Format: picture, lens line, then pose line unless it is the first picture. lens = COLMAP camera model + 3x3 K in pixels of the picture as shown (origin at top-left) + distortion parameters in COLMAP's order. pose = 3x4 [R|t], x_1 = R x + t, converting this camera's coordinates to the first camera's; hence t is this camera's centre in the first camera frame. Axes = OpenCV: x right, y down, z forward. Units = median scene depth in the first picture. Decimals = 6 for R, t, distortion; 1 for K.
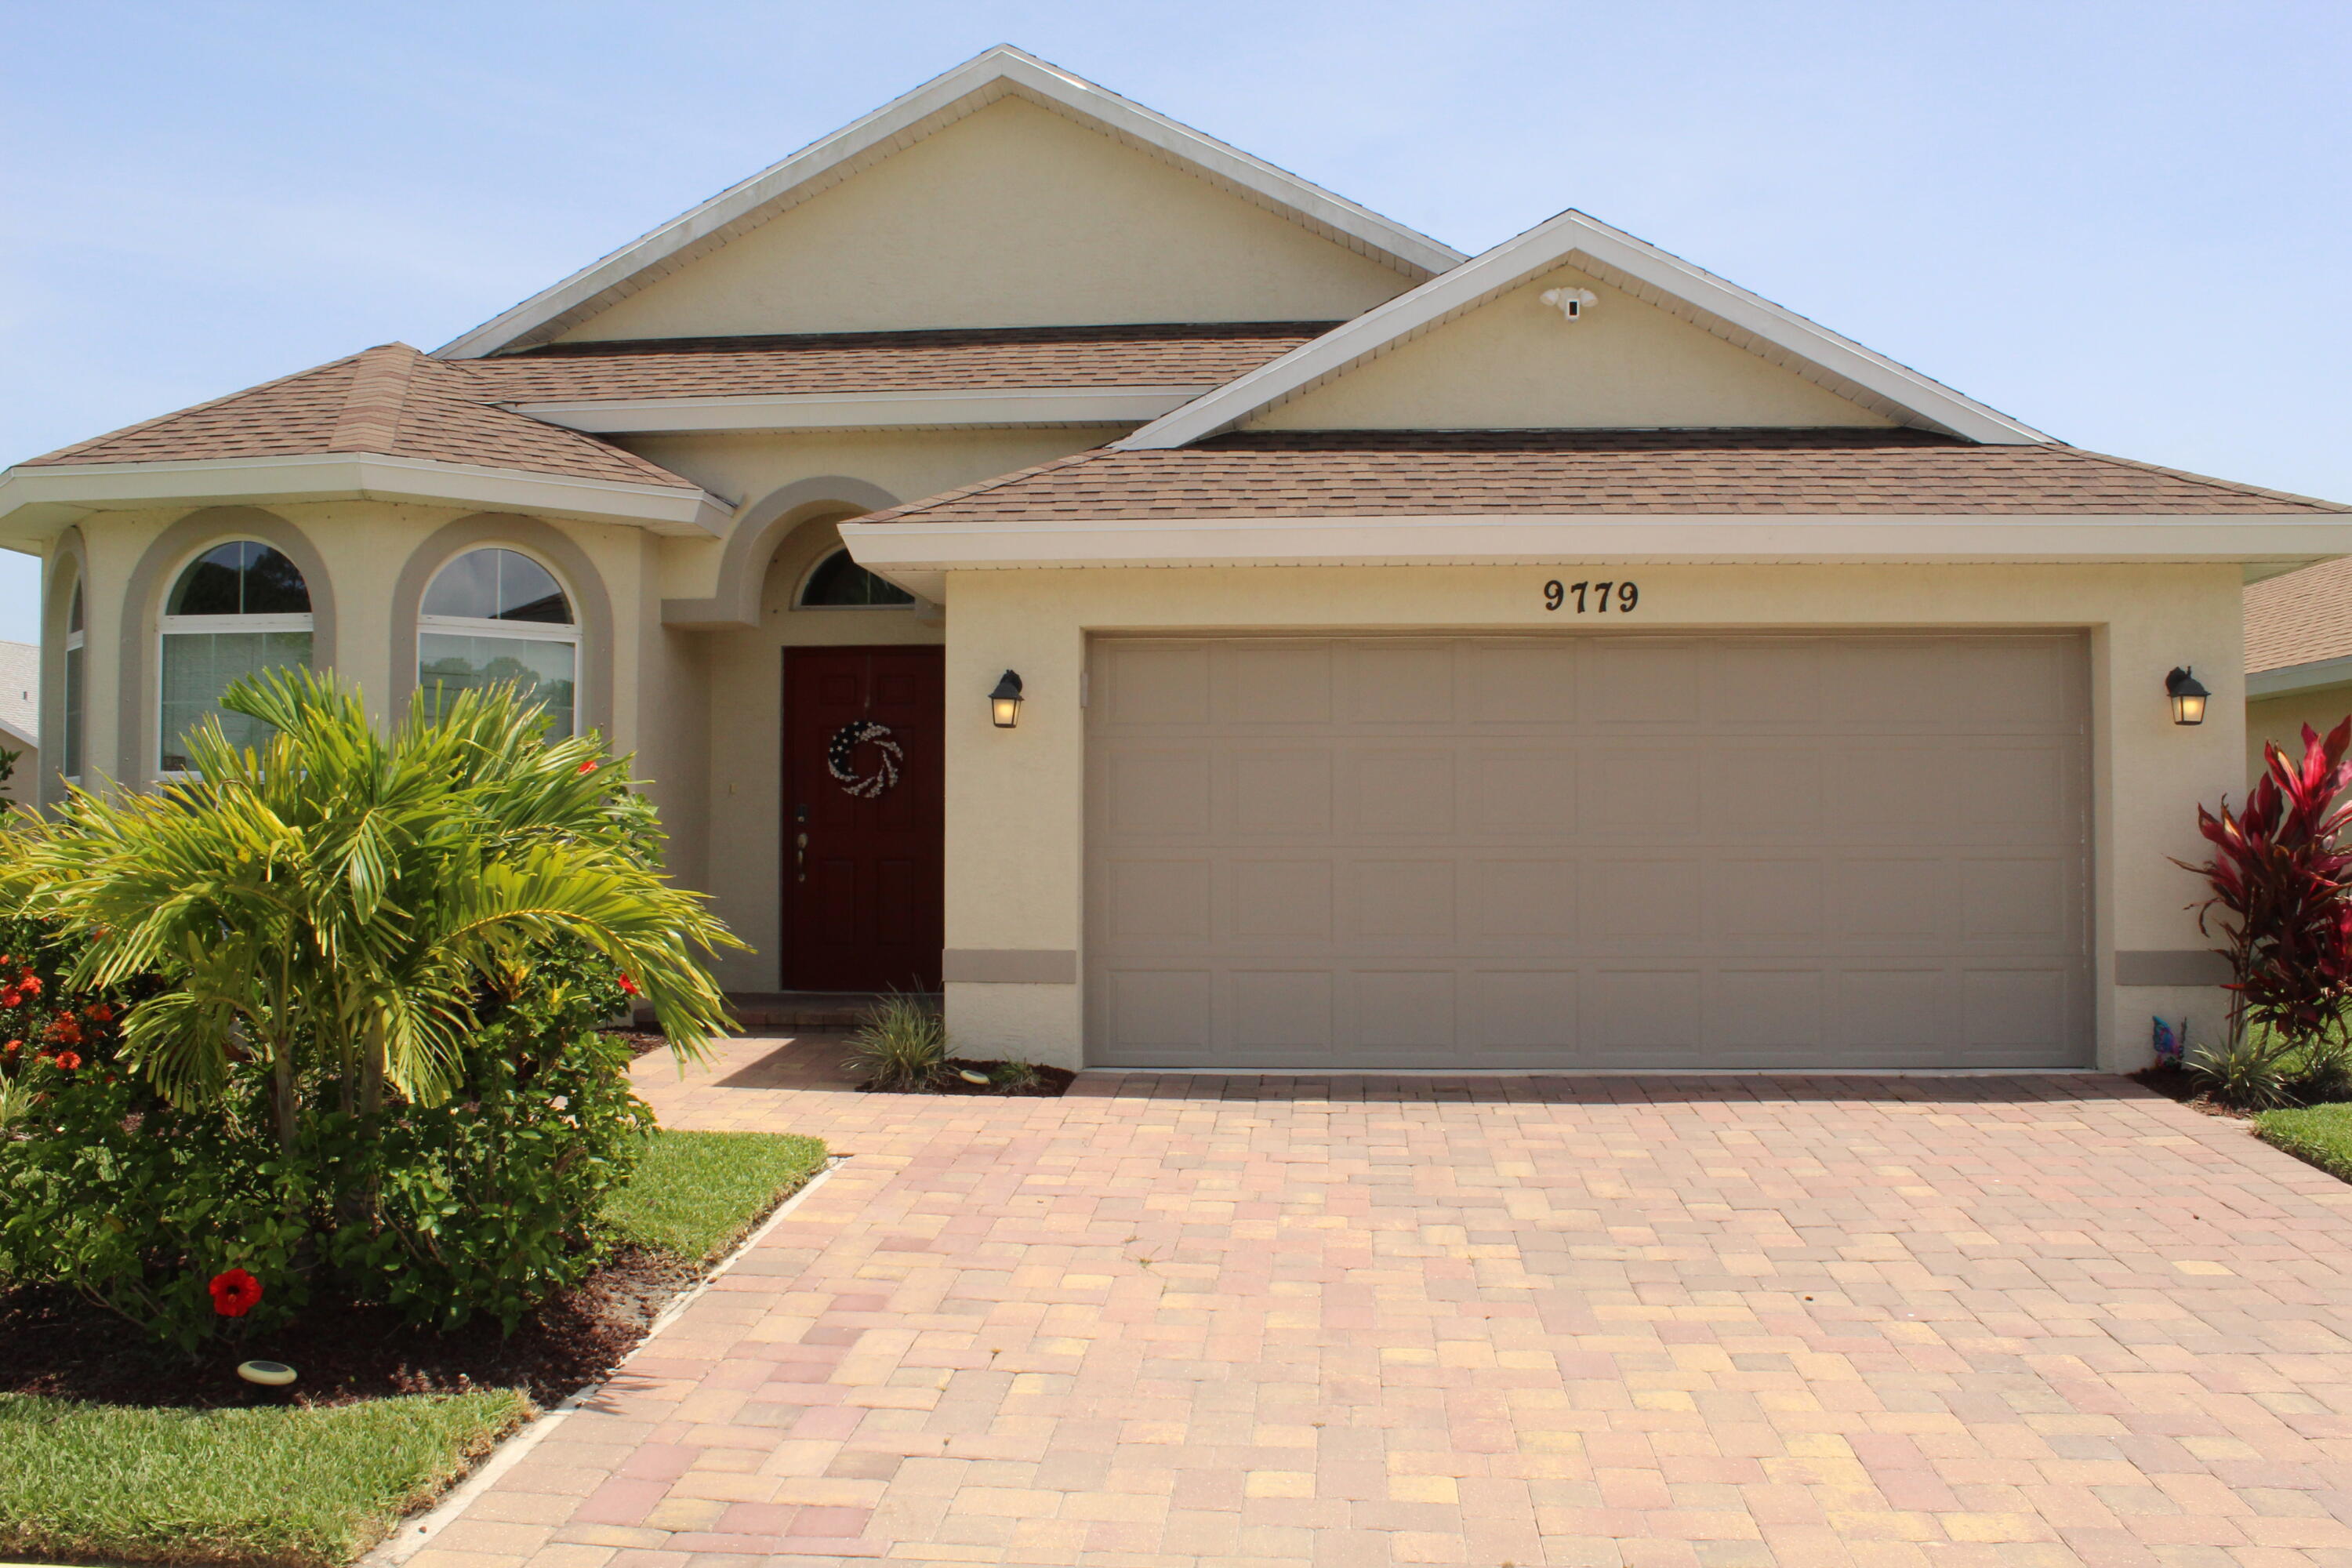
lens RADIAL K [[2004.8, 0, 1176.0], [0, 2004.8, 784.0], [0, 0, 1]] dist [-0.167596, 0.159748]
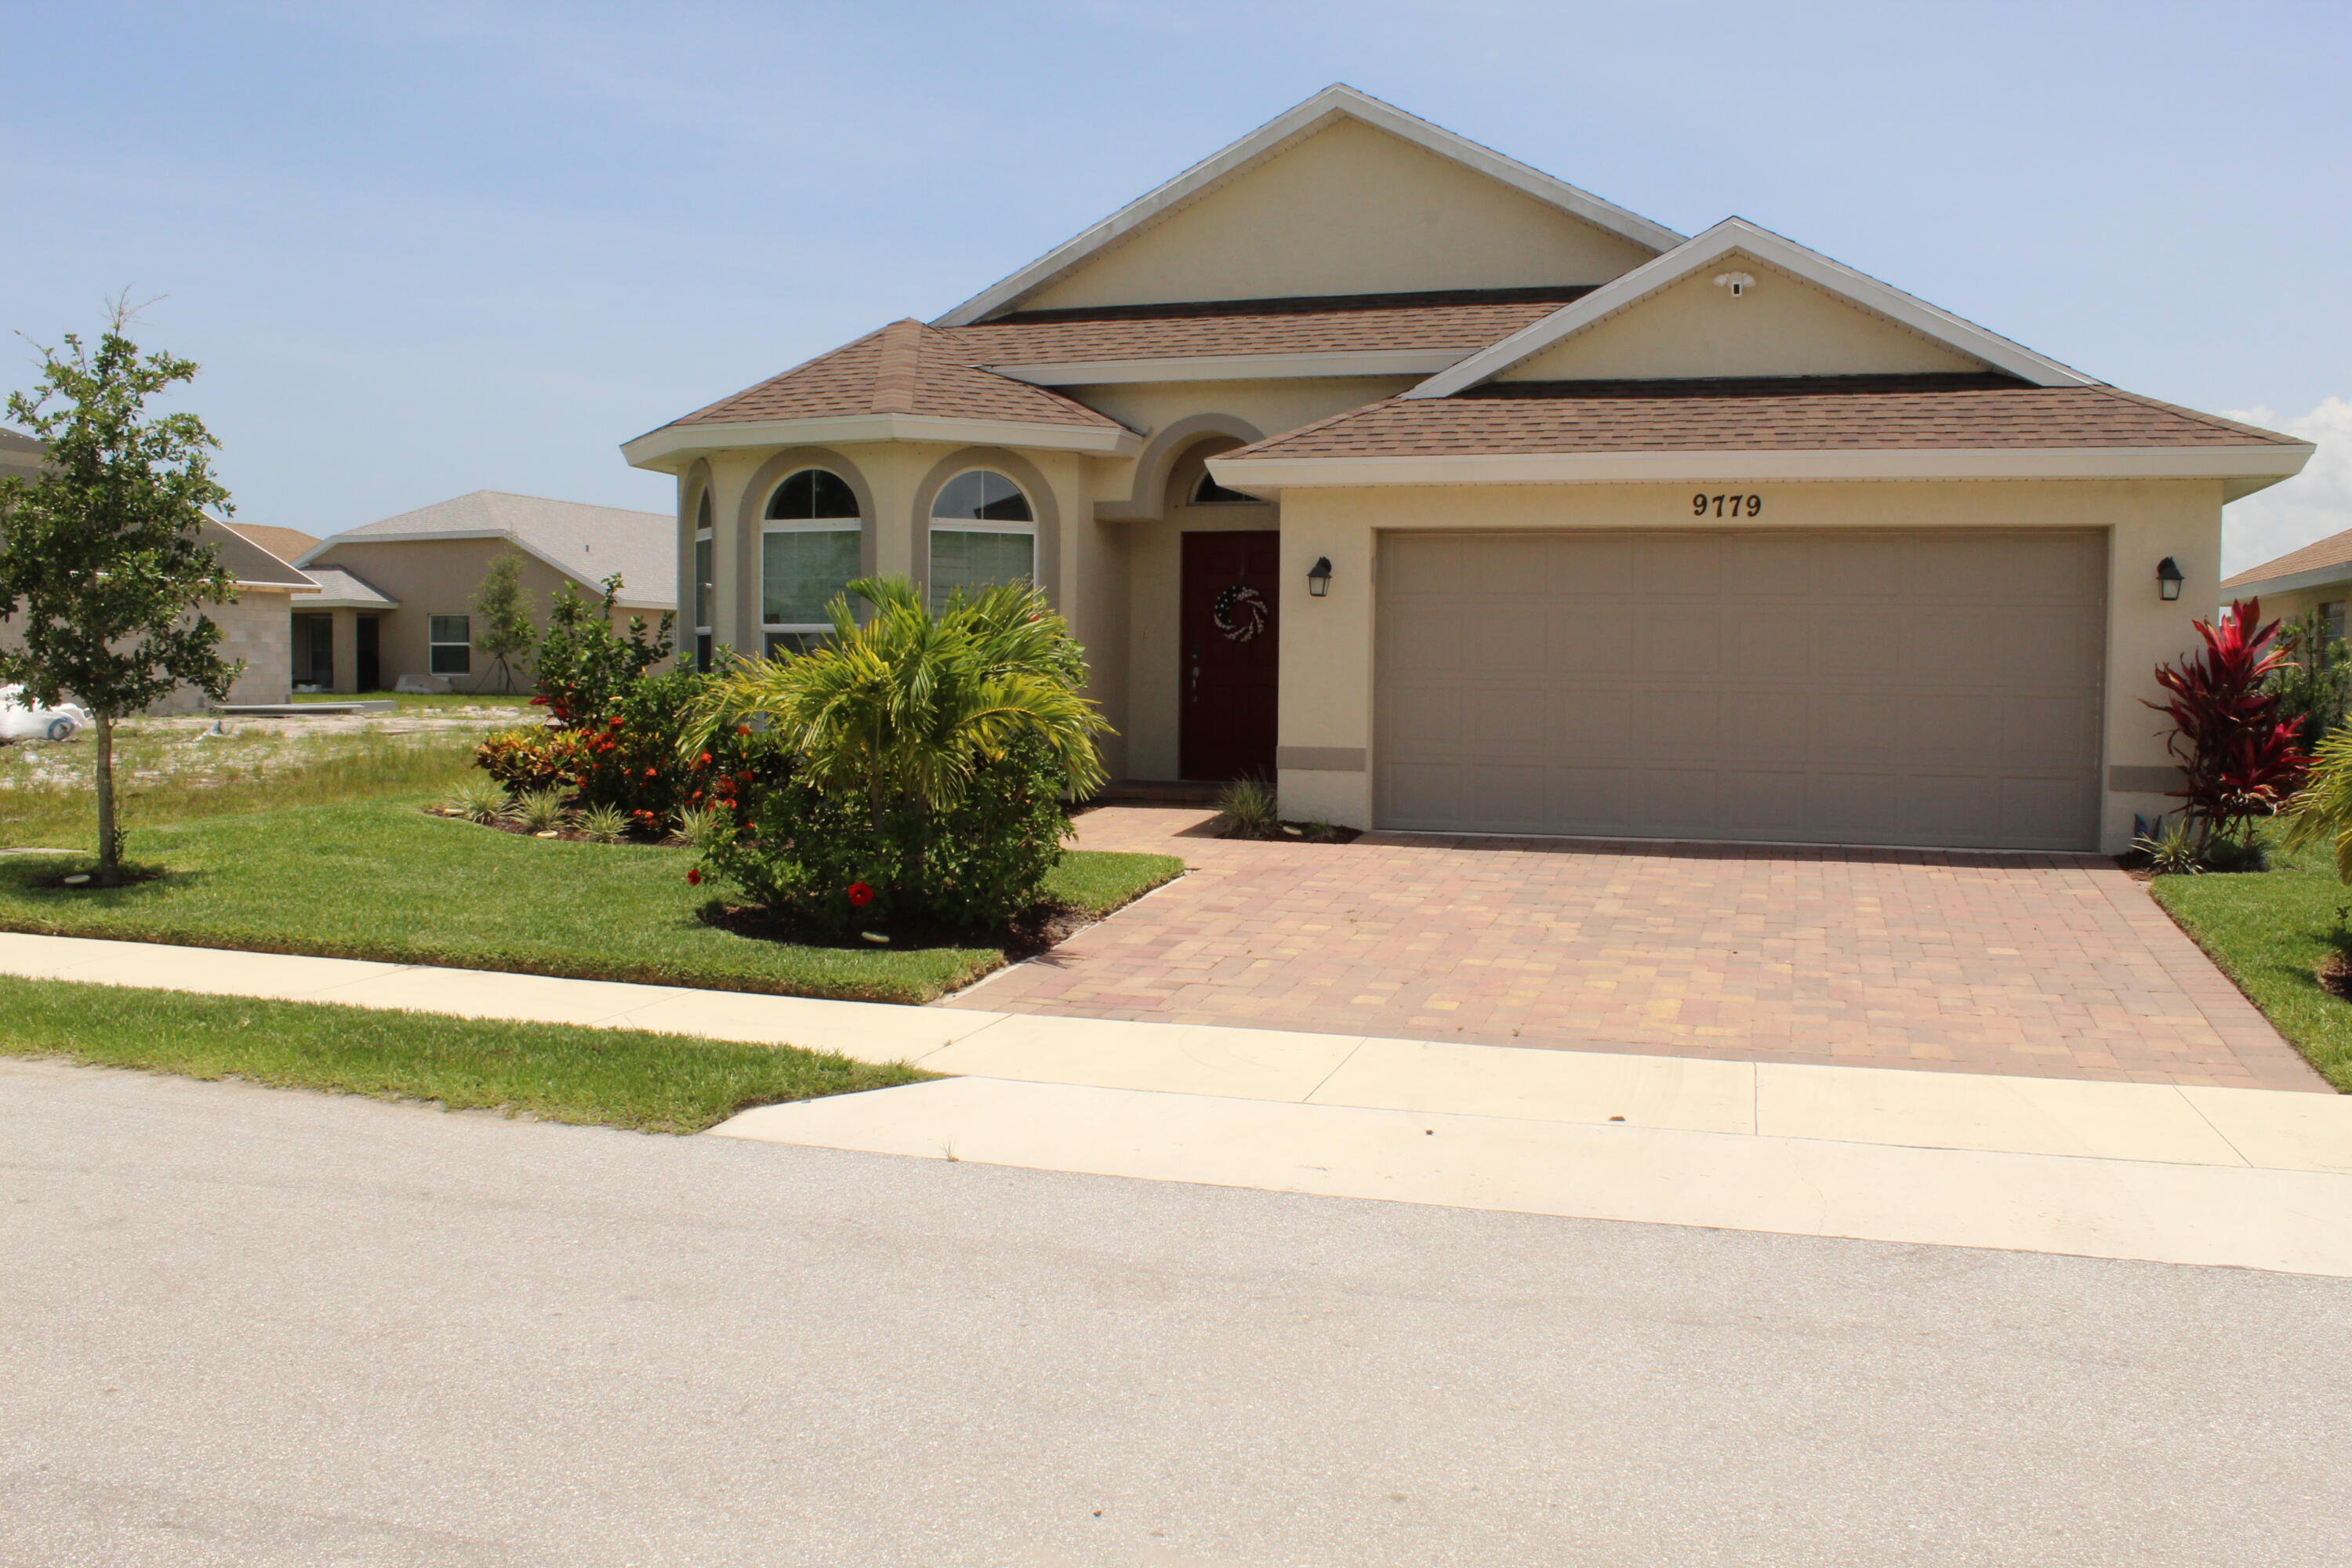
lens RADIAL K [[1979.0, 0, 1181.3], [0, 1979.0, 783.8], [0, 0, 1]] dist [-0.165314, 0.149989]
pose [[0.974702, 0.021592, -0.222462, 0.137584], [-0.003037, 0.996510, 0.083413, -0.011204], [0.223487, -0.080627, 0.971366, -0.428953]]
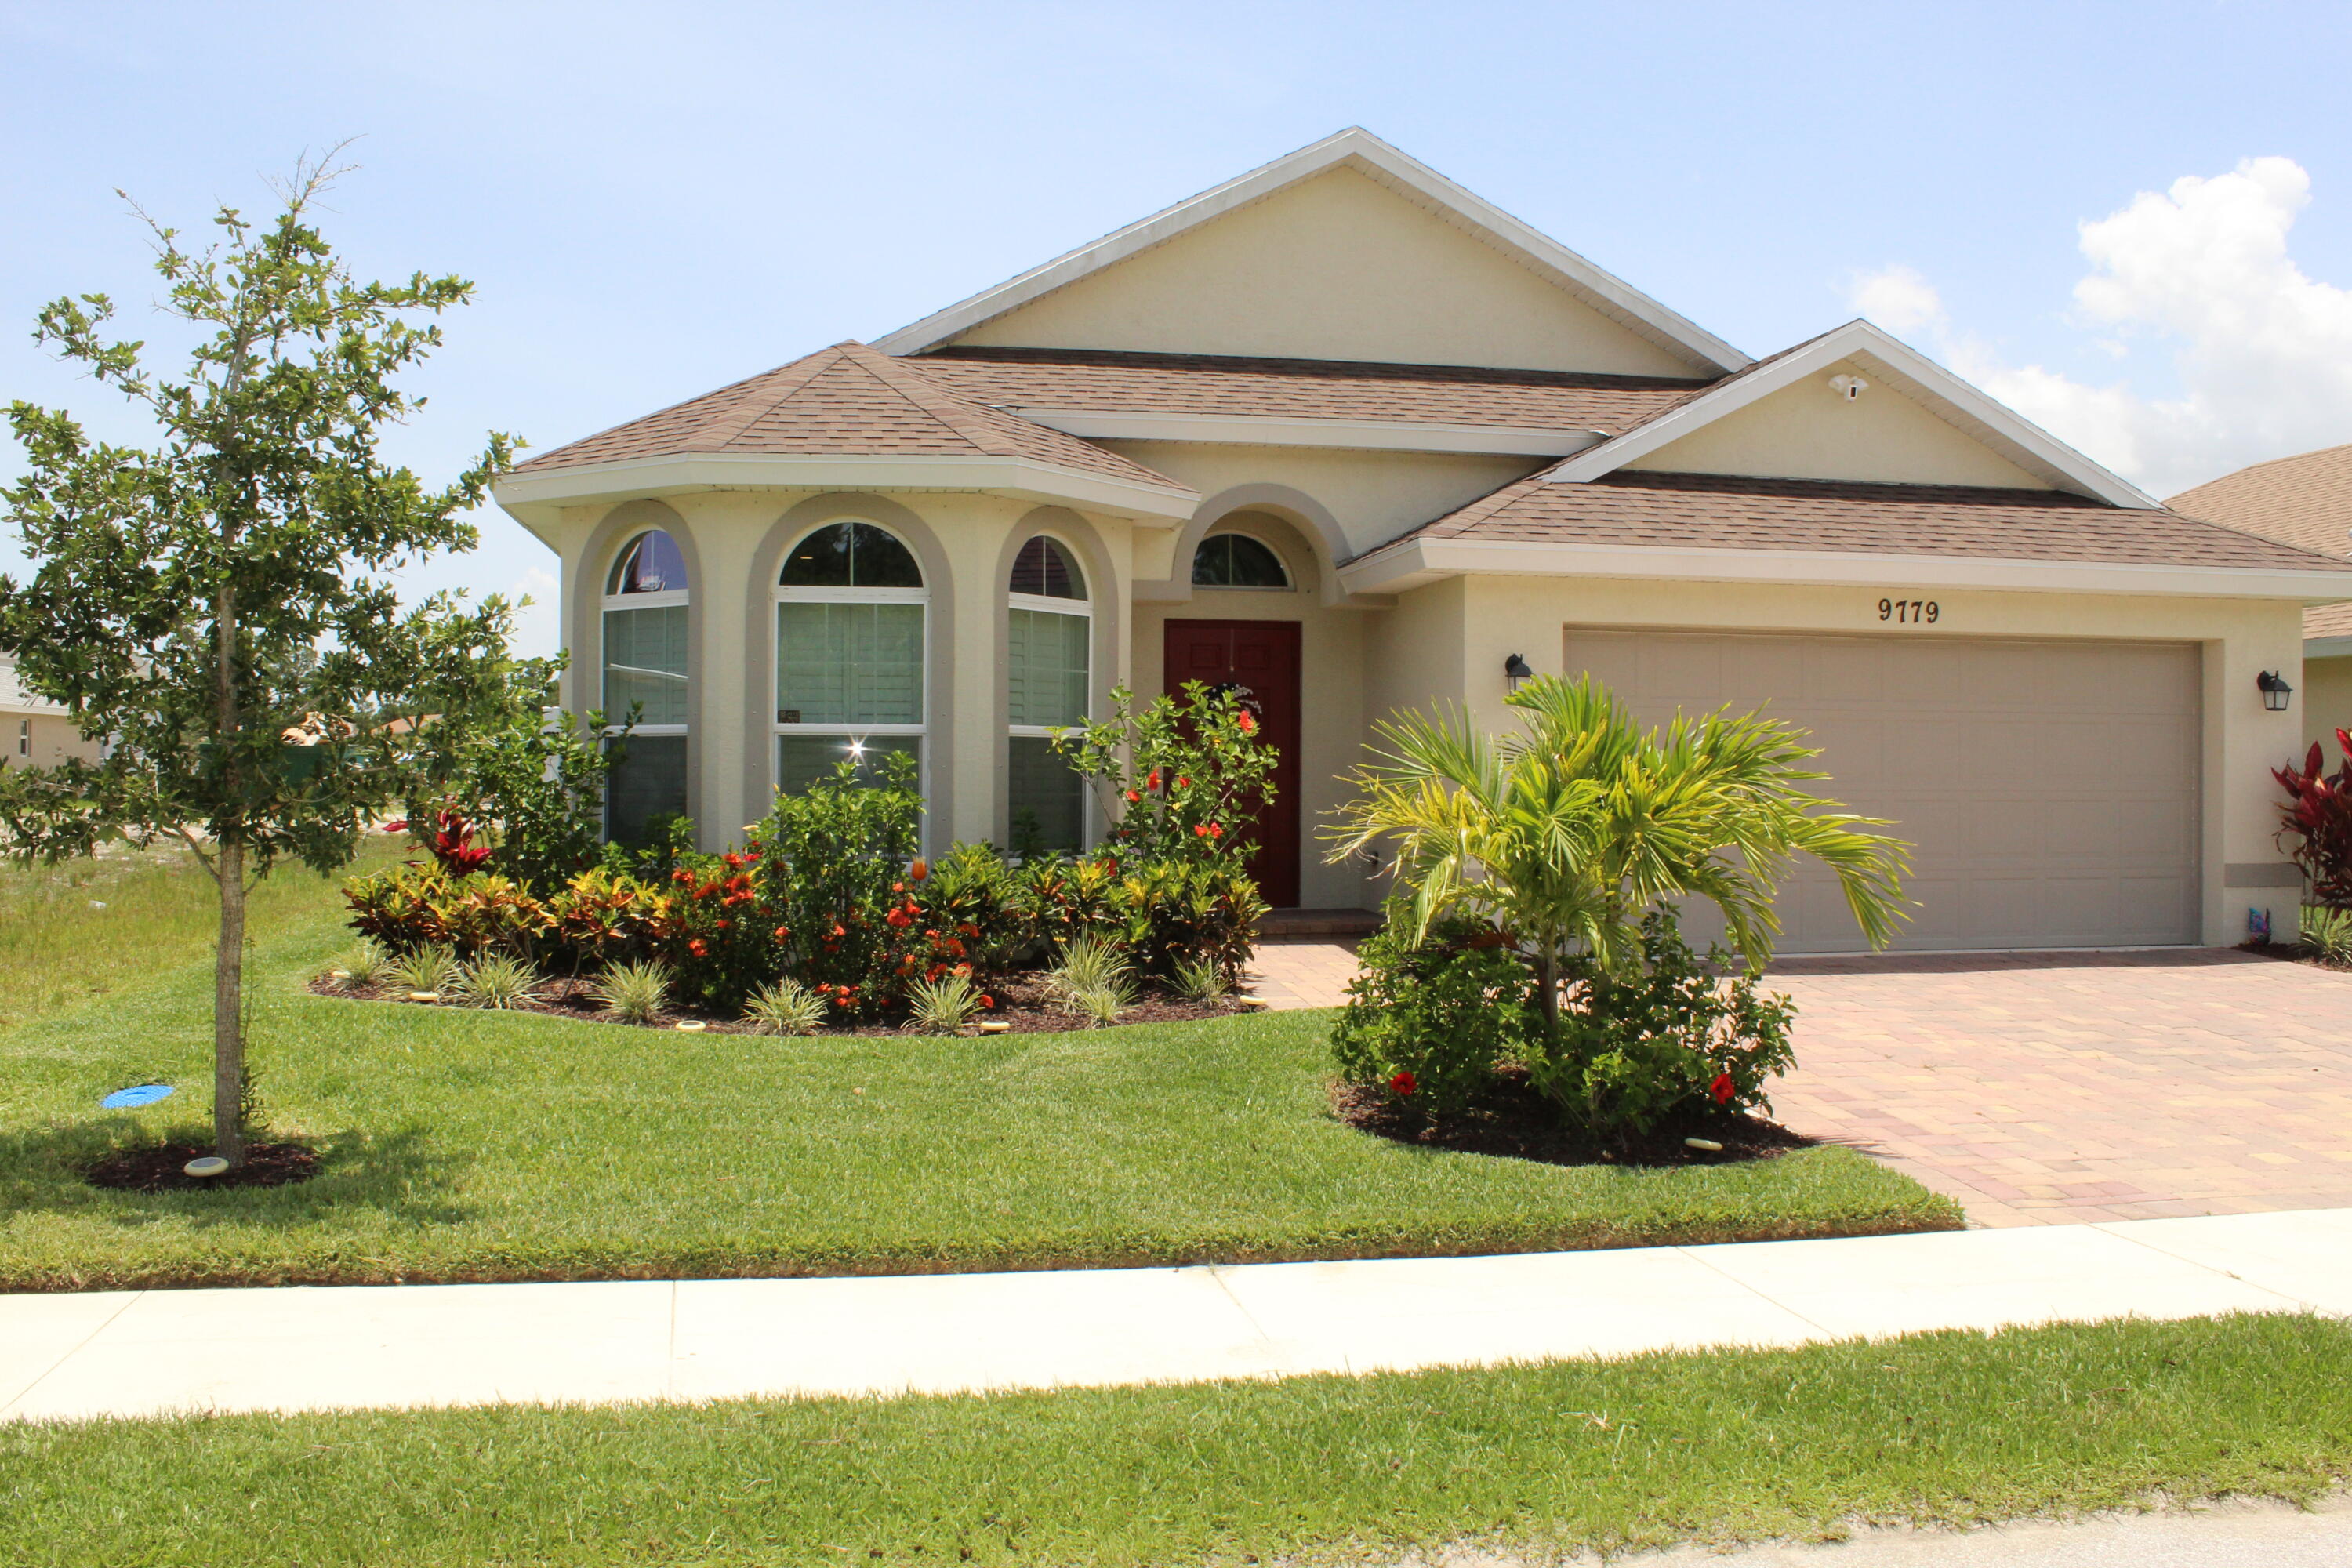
lens RADIAL K [[1979.0, 0, 1181.3], [0, 1979.0, 783.8], [0, 0, 1]] dist [-0.165314, 0.149989]
pose [[0.967309, 0.002387, 0.253588, -0.601179], [-0.010953, 0.999416, 0.032372, -0.011358], [-0.253363, -0.034091, 0.966770, -0.177597]]
